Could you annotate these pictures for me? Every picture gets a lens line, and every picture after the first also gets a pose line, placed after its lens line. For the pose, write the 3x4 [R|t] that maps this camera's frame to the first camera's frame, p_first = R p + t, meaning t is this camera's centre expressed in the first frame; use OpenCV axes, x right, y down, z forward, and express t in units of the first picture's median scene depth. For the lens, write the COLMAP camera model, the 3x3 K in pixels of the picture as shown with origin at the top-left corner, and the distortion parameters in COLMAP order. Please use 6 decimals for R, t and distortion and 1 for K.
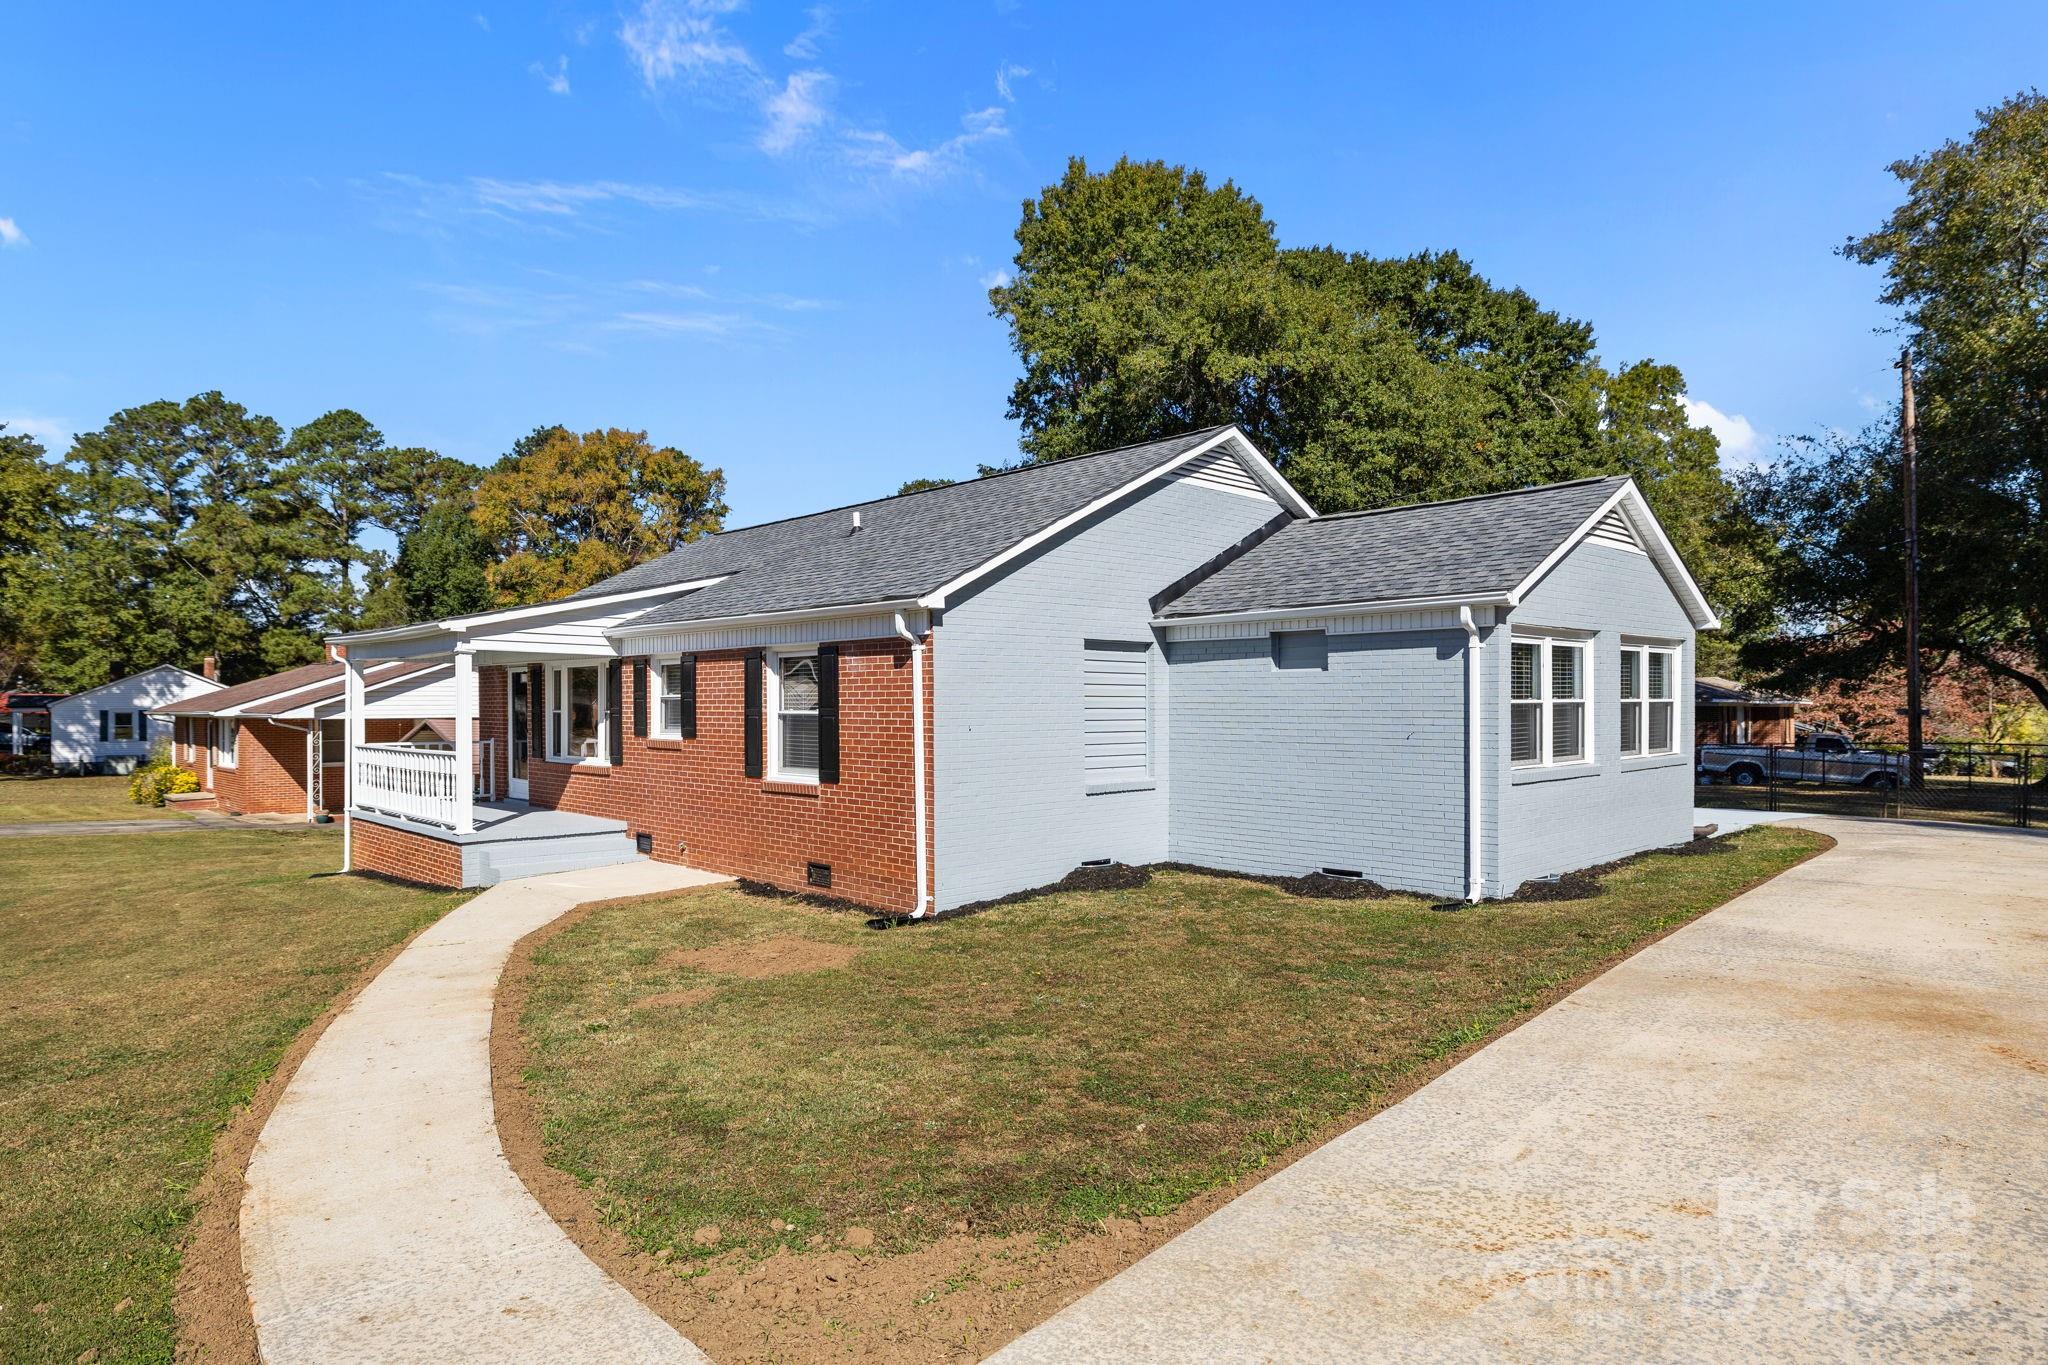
lens RADIAL K [[1195.7, 0, 1019.9], [0, 1195.7, 712.0], [0, 0, 1]] dist [-0.001601, -0.001923]
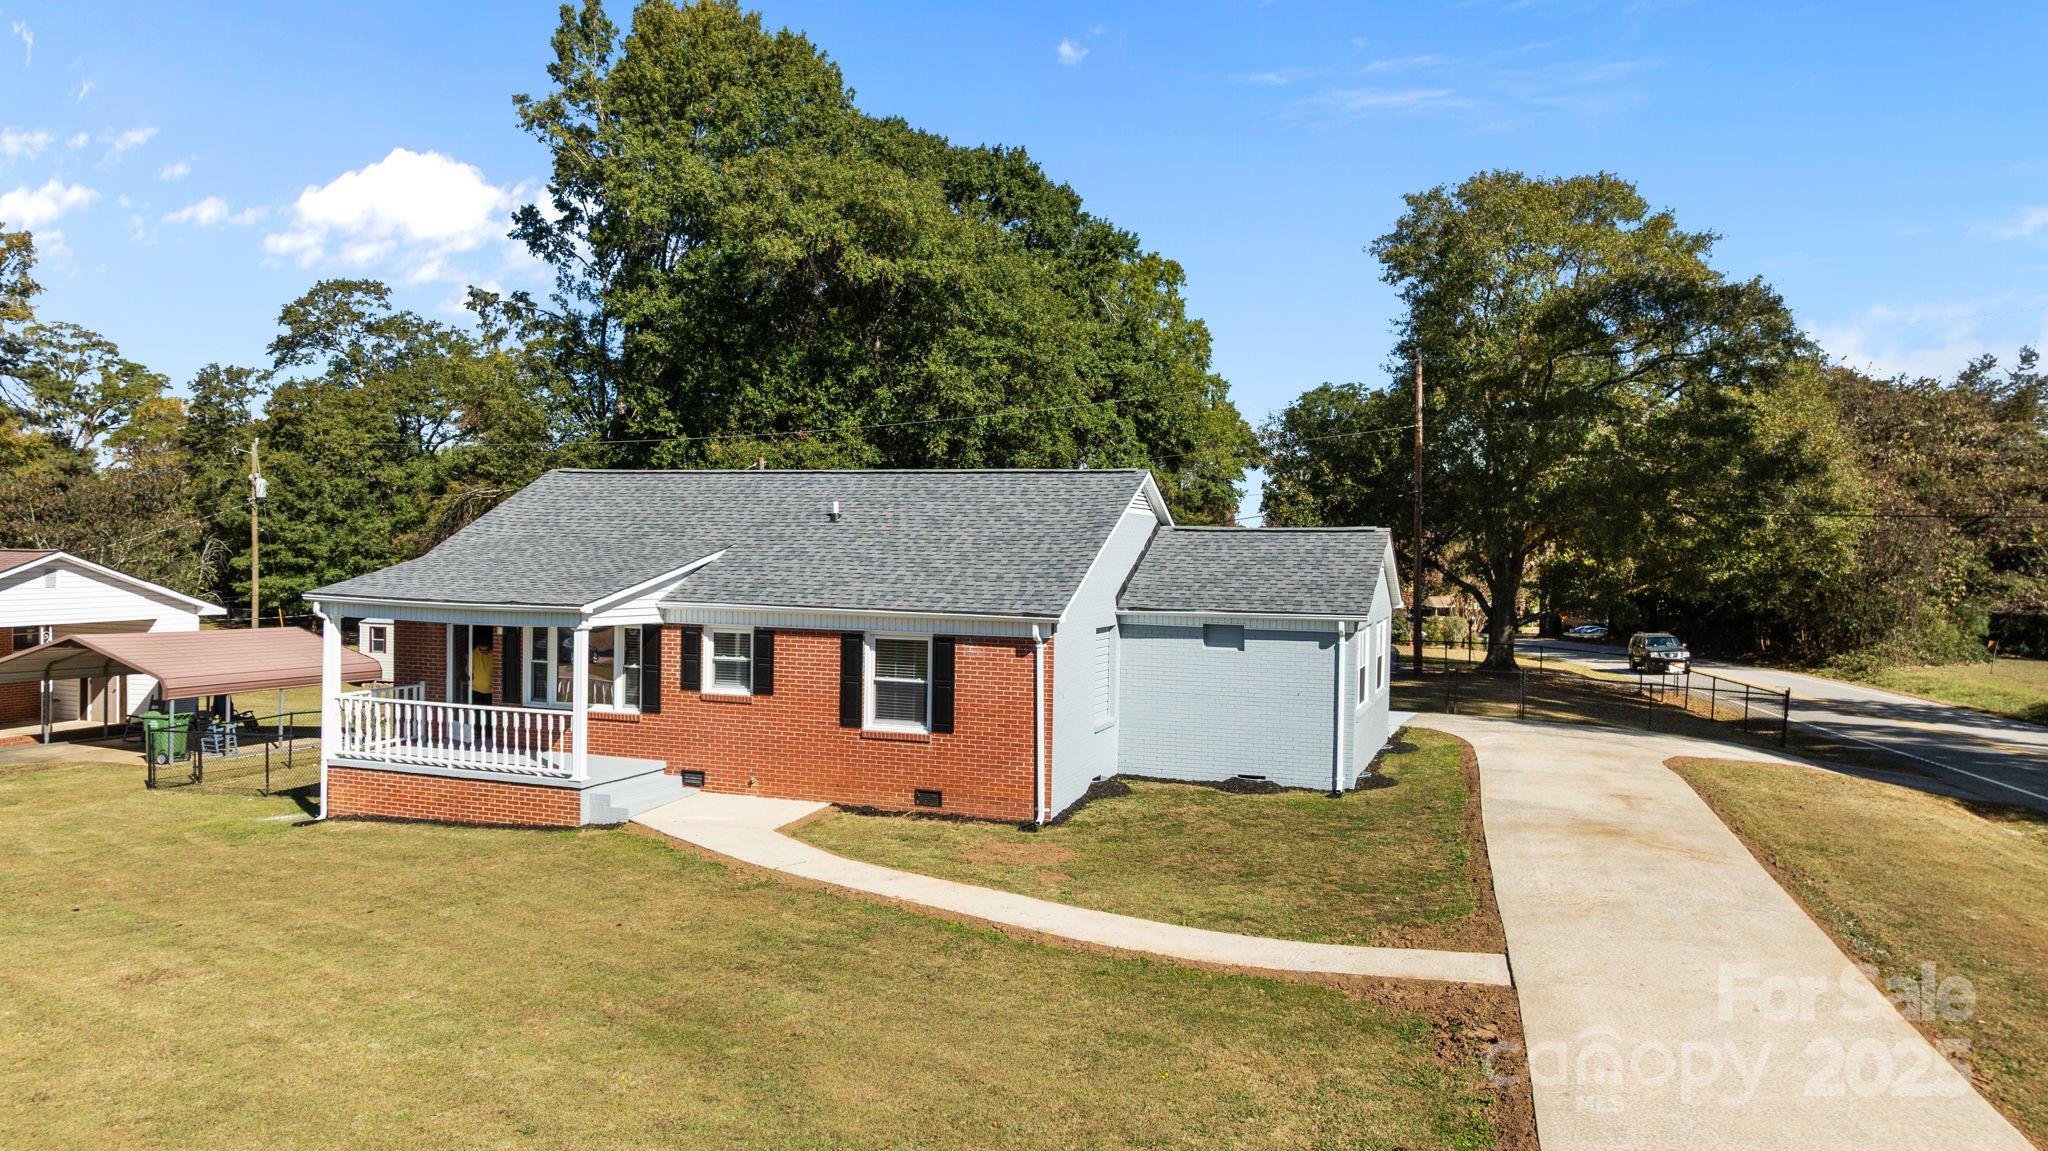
lens RADIAL K [[1456.9, 0, 1035.7], [0, 1456.9, 570.8], [0, 0, 1]] dist [-0.028340, 0.005581]
pose [[0.891114, 0.009047, 0.453690, -0.718190], [-0.016762, 0.999775, 0.012988, -0.133680], [-0.453470, -0.019178, 0.891065, -0.494924]]
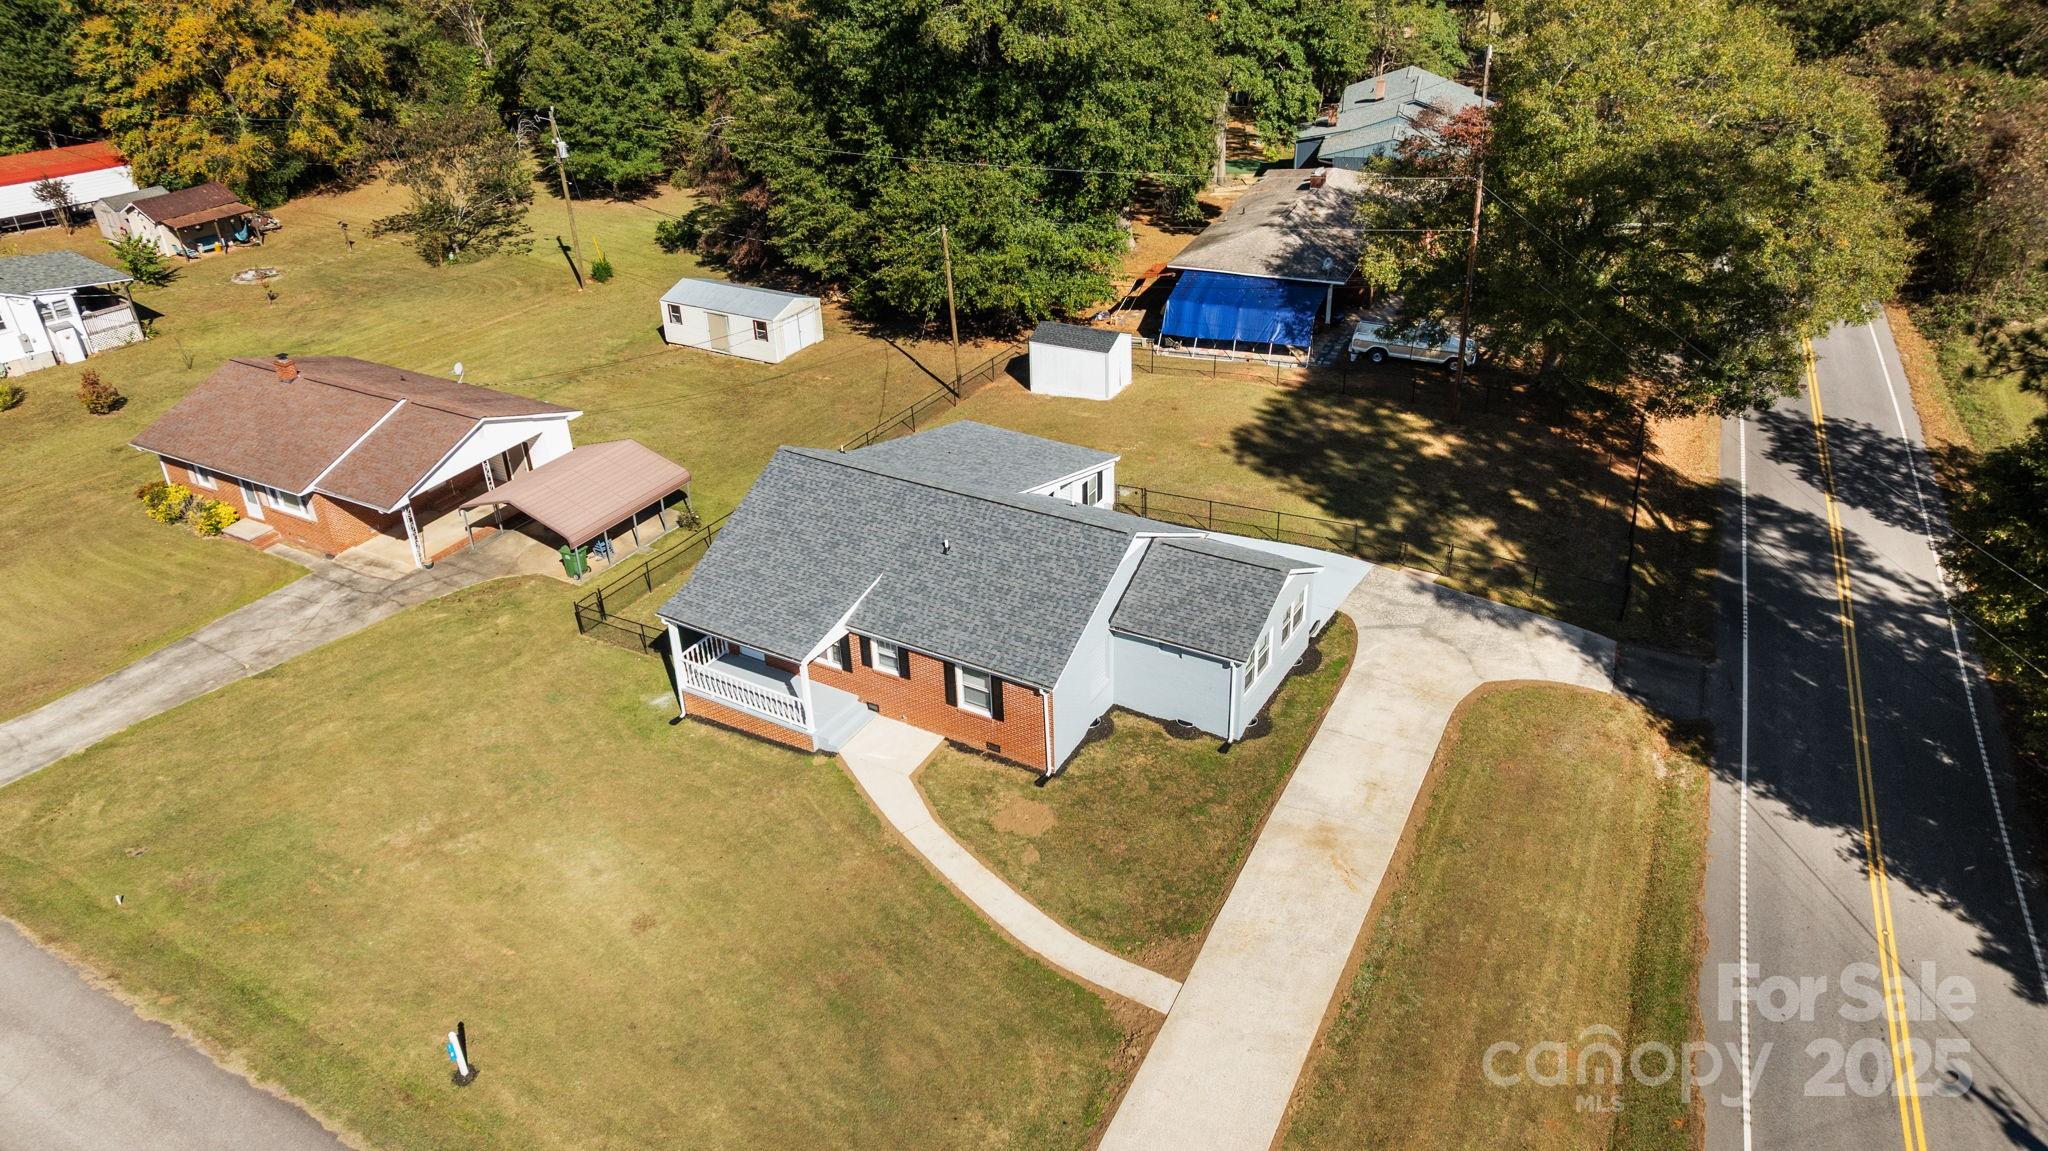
lens RADIAL K [[1456.9, 0, 1027.3], [0, 1456.9, 581.7], [0, 0, 1]] dist [-0.028340, 0.005581]
pose [[0.960310, -0.156847, 0.230661, -0.662579], [0.026057, 0.873757, 0.485664, -1.470431], [-0.277717, -0.460377, 0.843164, -1.304294]]
